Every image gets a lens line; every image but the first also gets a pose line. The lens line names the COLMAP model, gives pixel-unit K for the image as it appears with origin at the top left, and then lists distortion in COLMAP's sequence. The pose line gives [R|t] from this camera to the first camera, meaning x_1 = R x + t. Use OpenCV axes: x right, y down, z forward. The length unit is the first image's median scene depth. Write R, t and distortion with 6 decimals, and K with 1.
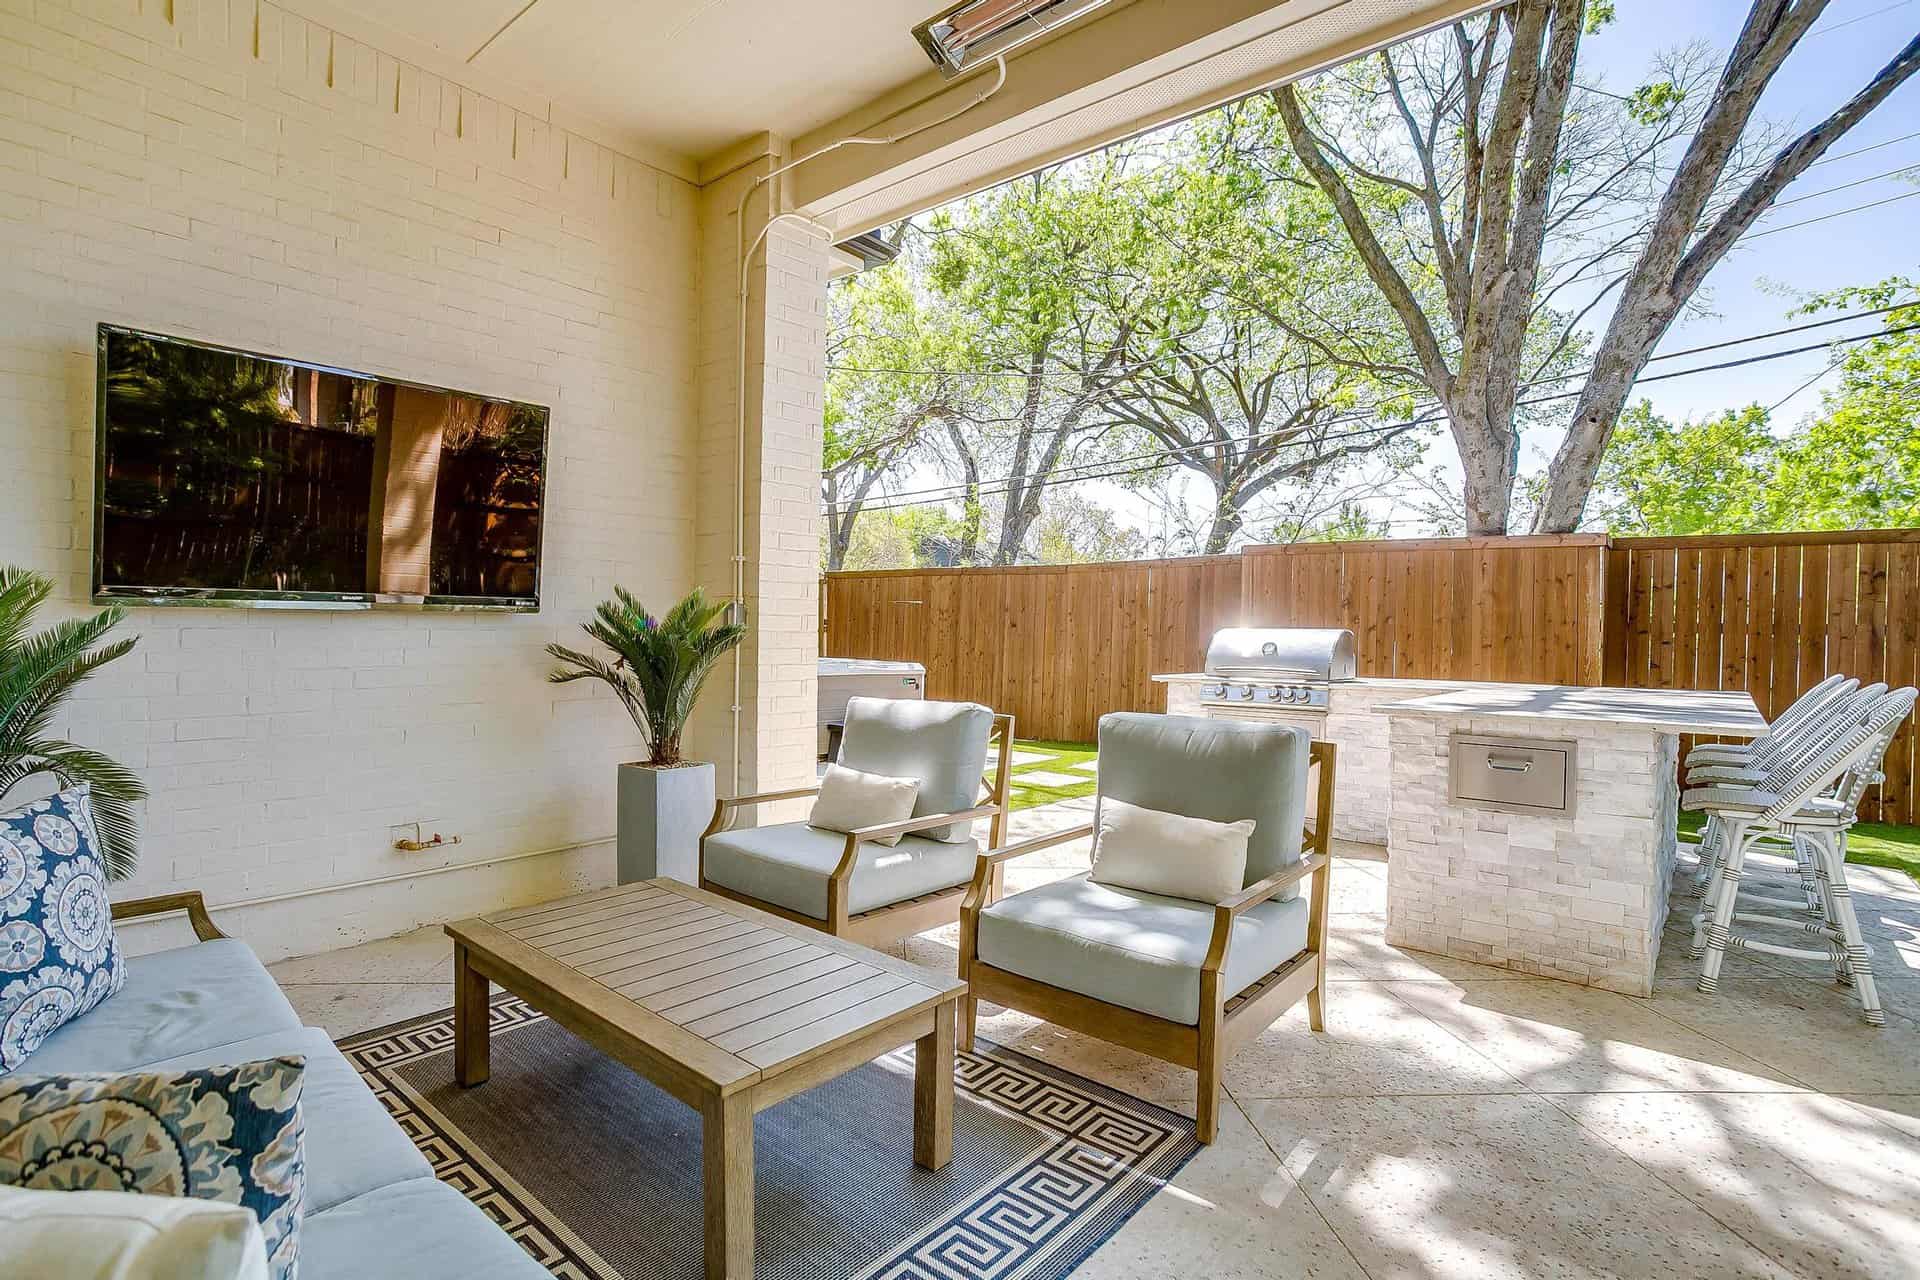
lens RADIAL K [[939.3, 0, 951.3], [0, 939.3, 639.6], [0, 0, 1]] dist [-0.048652, 0.025015]
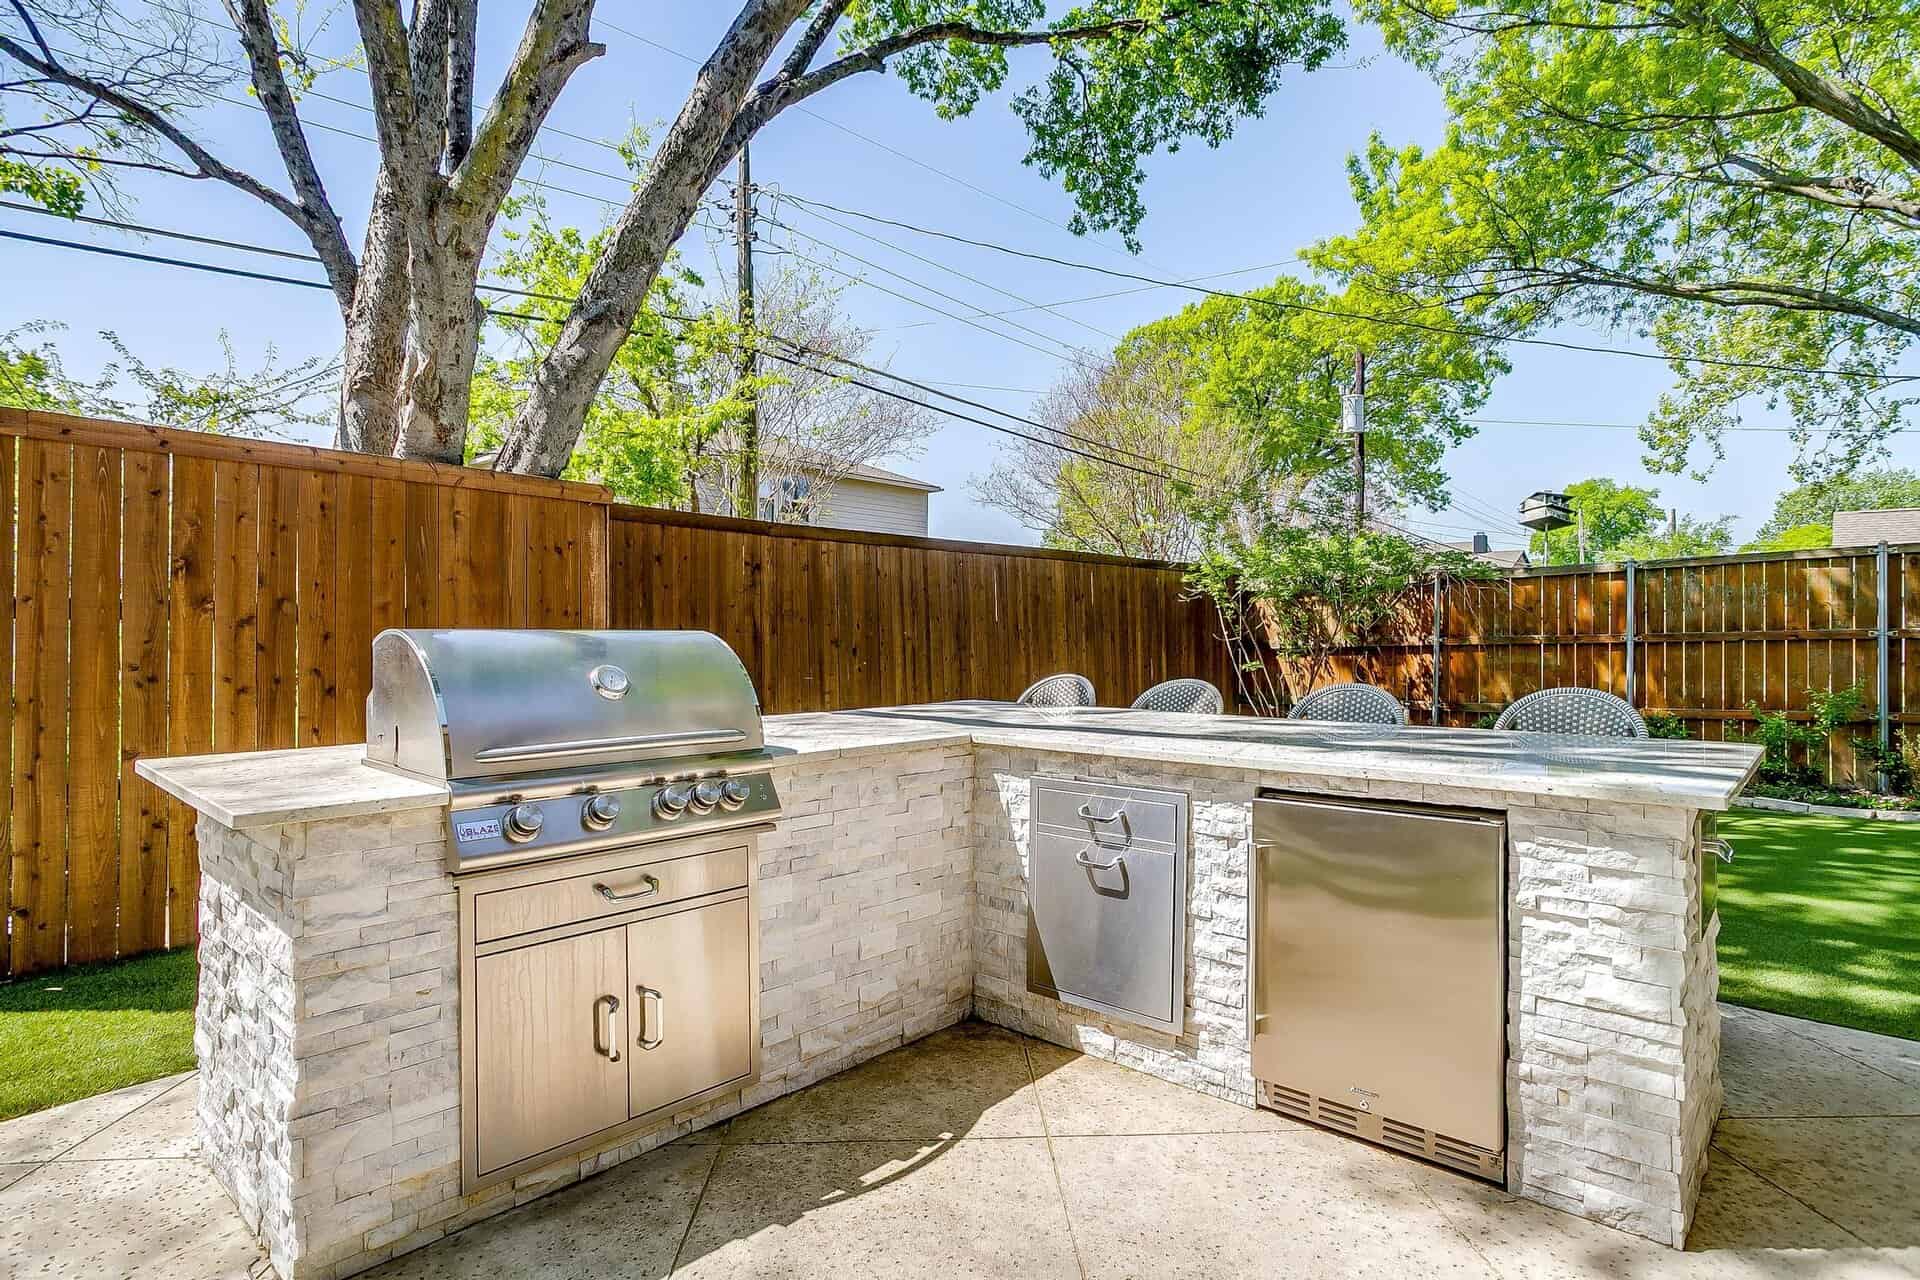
lens RADIAL K [[994.5, 0, 953.1], [0, 994.5, 636.4], [0, 0, 1]] dist [-0.063857, 0.037828]
pose [[0.045300, -0.020130, 0.998771, -0.038746], [0.006145, 0.999784, 0.019871, -0.013543], [-0.998955, 0.005237, 0.045414, 0.666620]]
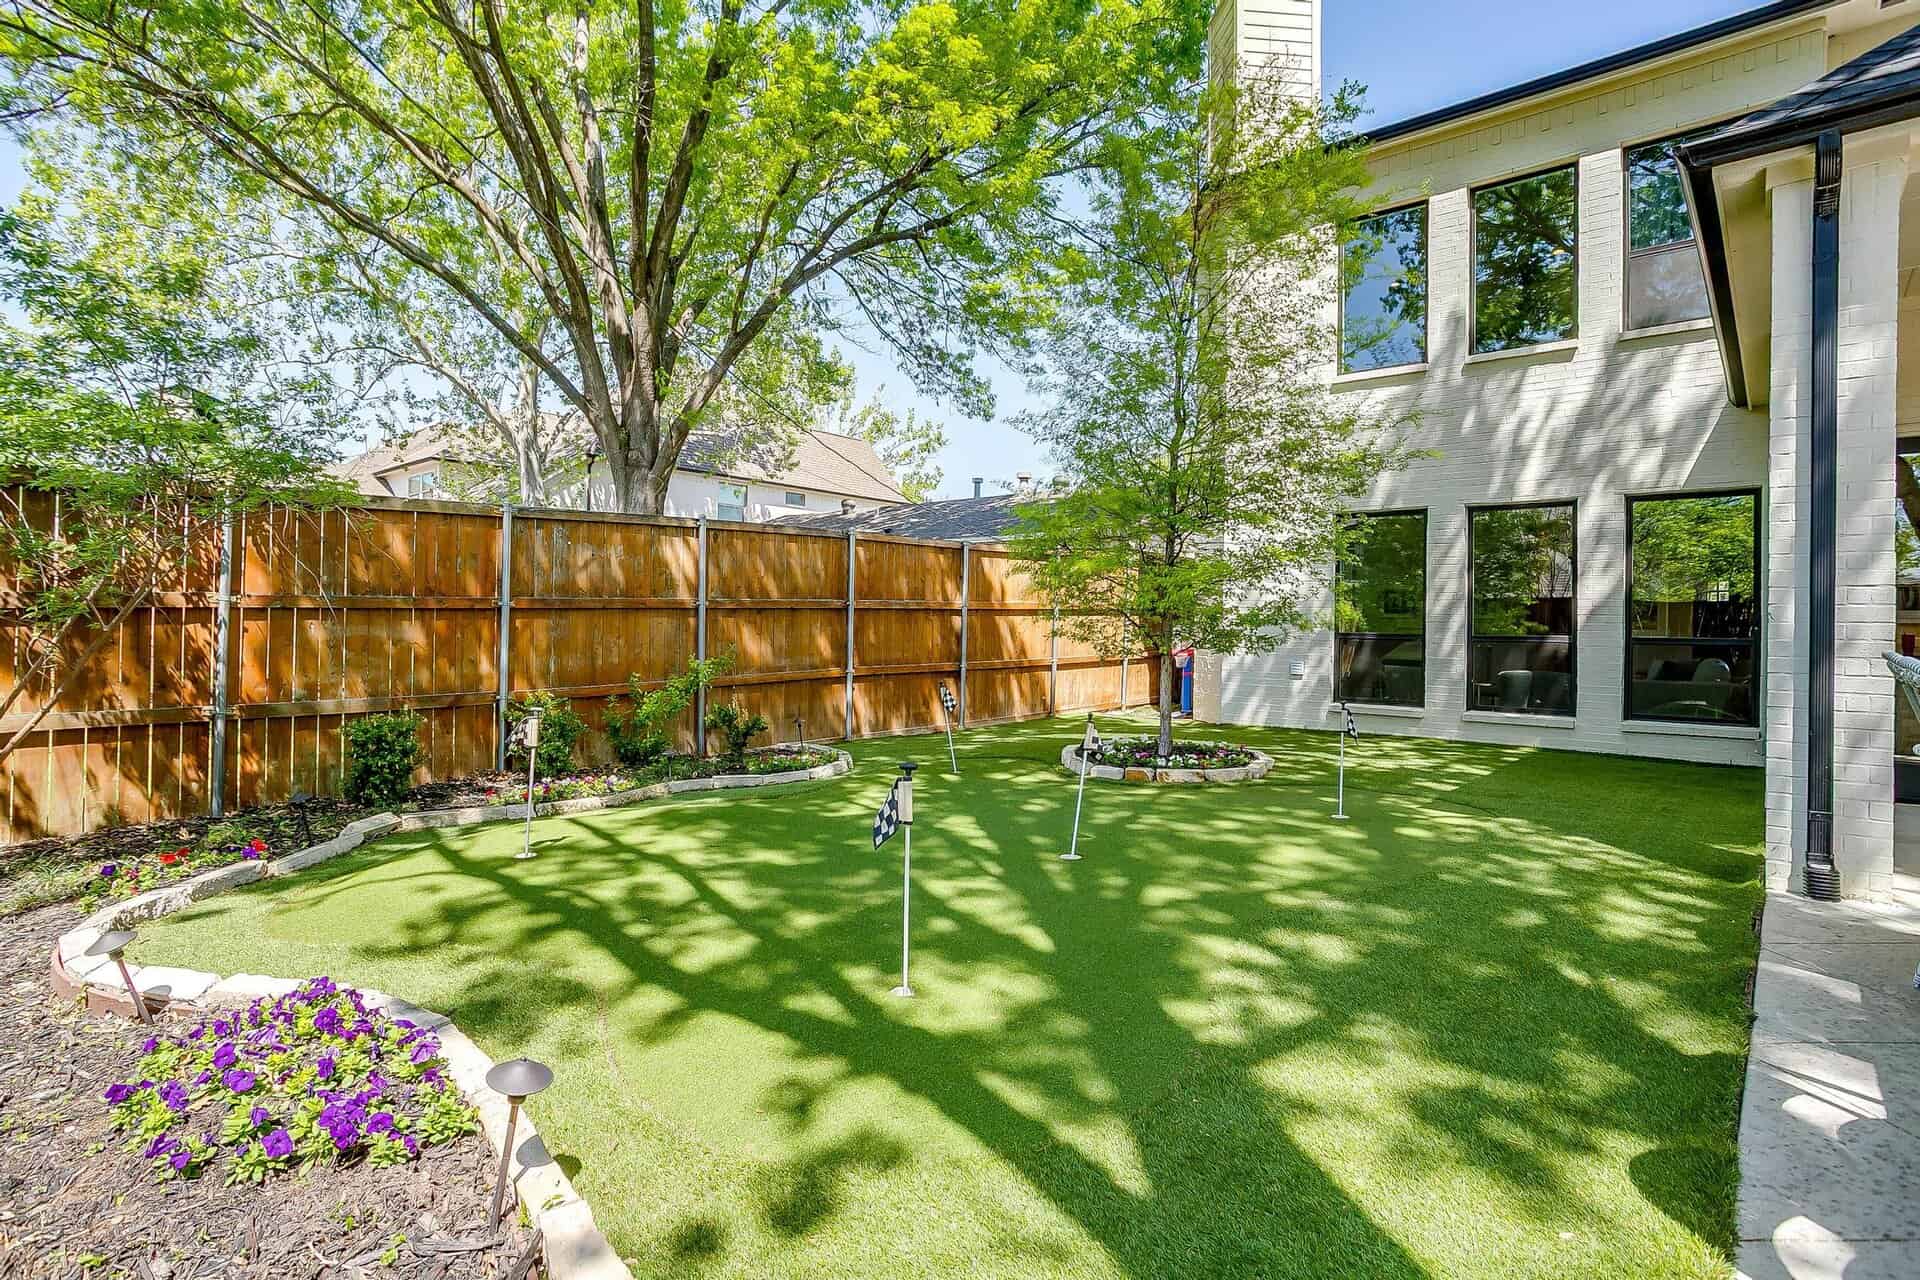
lens RADIAL K [[994.5, 0, 953.1], [0, 994.5, 636.4], [0, 0, 1]] dist [-0.063857, 0.037828]
pose [[-0.999362, -0.031459, 0.016893, 0.801553], [-0.031305, 0.999466, 0.009333, 0.028968], [-0.017177, 0.008799, -0.999814, 0.829740]]
